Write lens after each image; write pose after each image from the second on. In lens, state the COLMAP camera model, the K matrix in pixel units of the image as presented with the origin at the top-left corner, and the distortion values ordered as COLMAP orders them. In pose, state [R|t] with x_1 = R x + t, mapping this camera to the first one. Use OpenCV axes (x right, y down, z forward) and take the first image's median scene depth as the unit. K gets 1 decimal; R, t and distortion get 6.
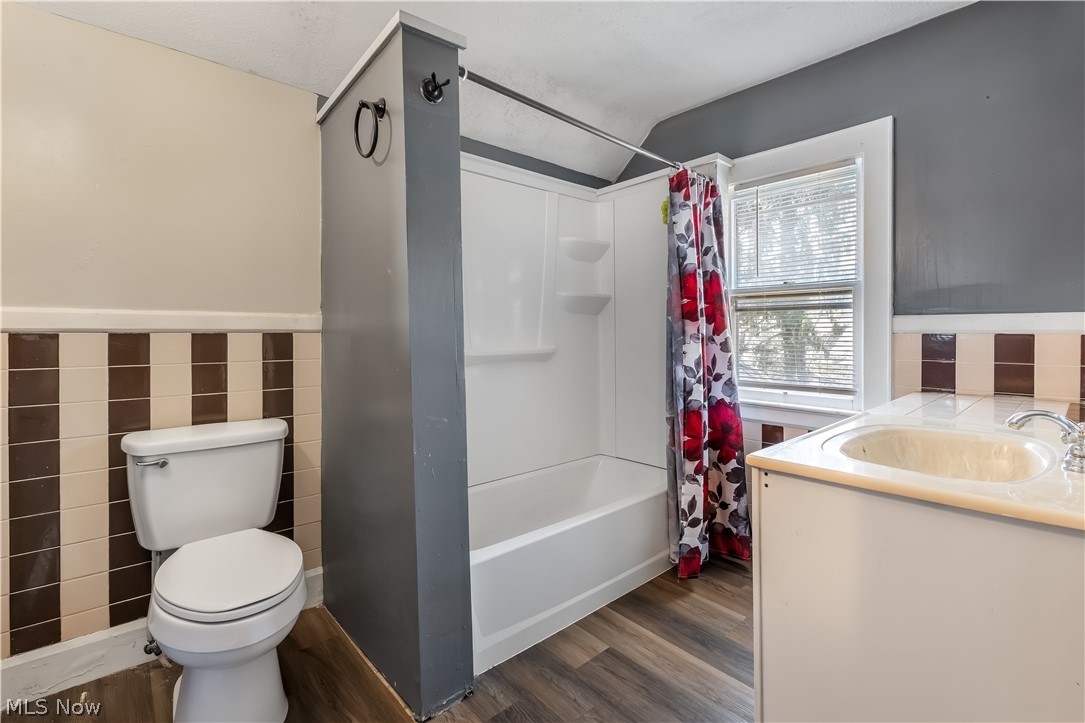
lens RADIAL K [[494.1, 0, 538.8], [0, 494.1, 336.9], [0, 0, 1]] dist [-0.000290, -0.000074]
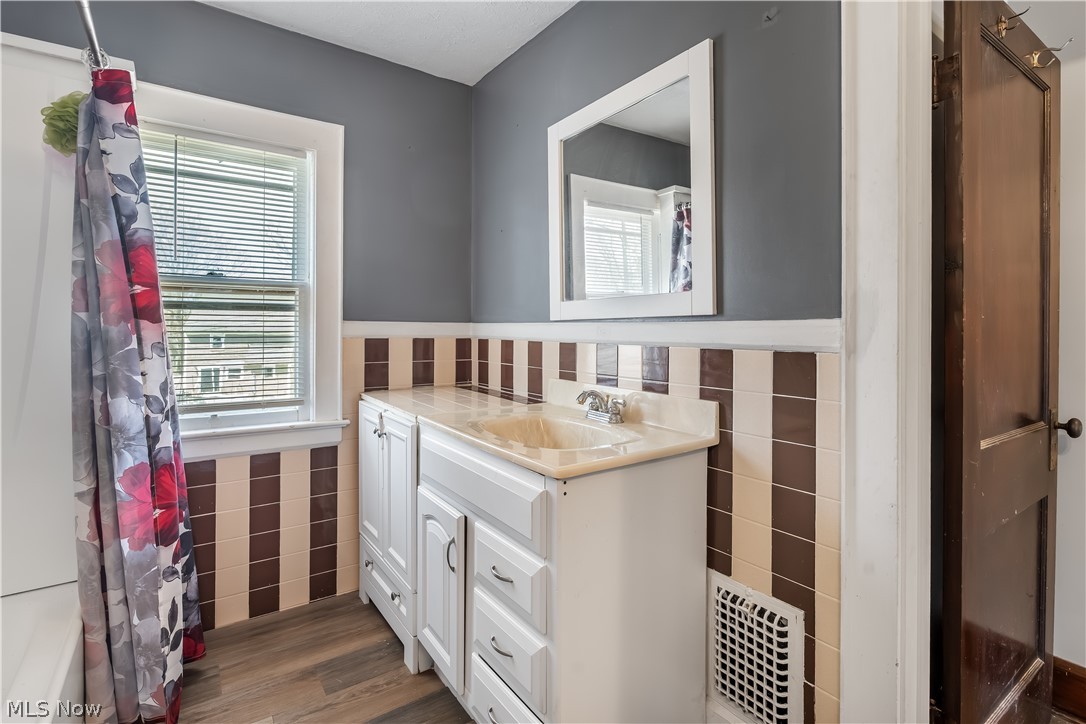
lens RADIAL K [[522.6, 0, 543.0], [0, 522.6, 328.8], [0, 0, 1]] dist [0.001414, 0.000337]
pose [[0.108550, 0.003808, 0.994084, -0.288969], [0.008536, 0.999952, -0.004763, -0.016176], [-0.994054, 0.009002, 0.108512, 0.433300]]
